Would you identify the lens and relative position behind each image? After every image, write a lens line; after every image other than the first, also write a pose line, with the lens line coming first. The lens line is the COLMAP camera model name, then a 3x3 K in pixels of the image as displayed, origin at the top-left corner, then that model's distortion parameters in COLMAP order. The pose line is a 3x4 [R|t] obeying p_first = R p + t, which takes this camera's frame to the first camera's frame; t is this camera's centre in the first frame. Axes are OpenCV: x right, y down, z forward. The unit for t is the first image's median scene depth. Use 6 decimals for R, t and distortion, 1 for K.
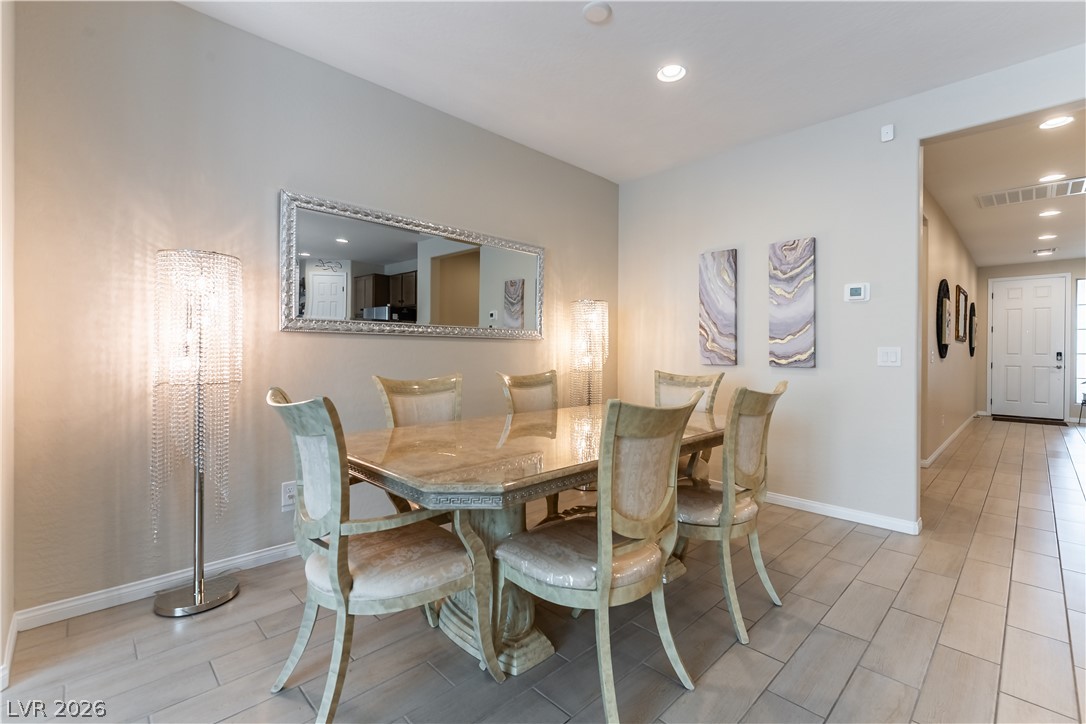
lens RADIAL K [[474.8, 0, 563.1], [0, 474.8, 360.8], [0, 0, 1]] dist [0.000985, 0.000244]
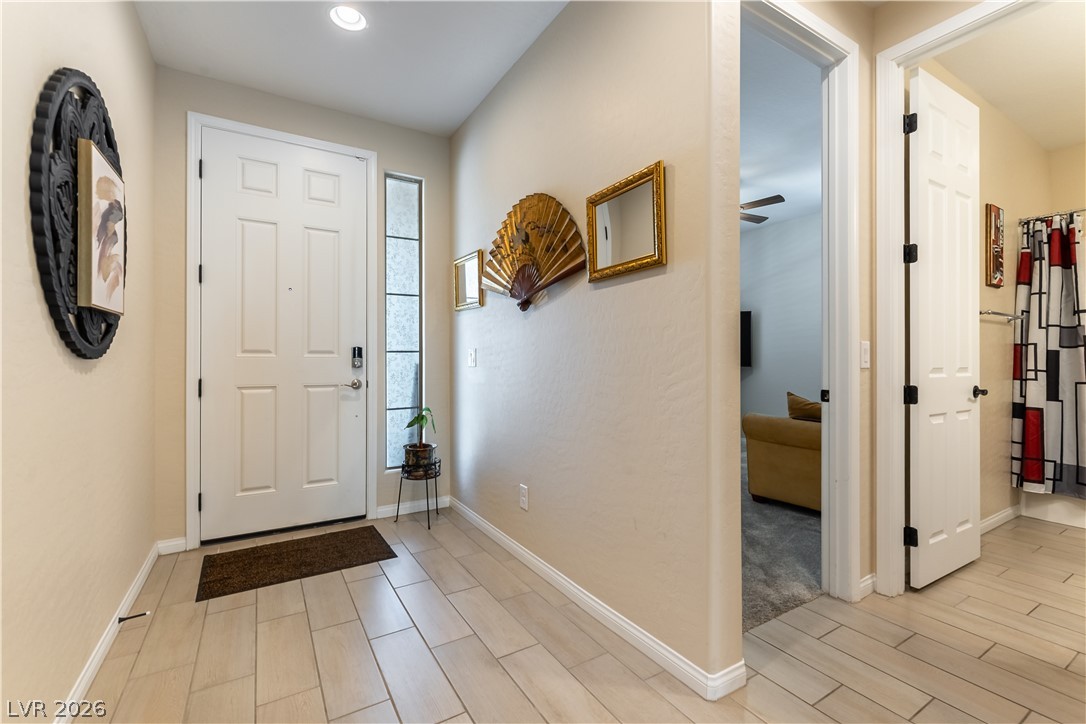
lens RADIAL K [[474.8, 0, 544.9], [0, 474.8, 358.8], [0, 0, 1]] dist [0.000985, 0.000244]
pose [[0.222778, 0.001766, 0.974868, 0.793735], [0.008246, 0.999959, -0.003696, -0.006625], [-0.974834, 0.008862, 0.222754, 0.869113]]
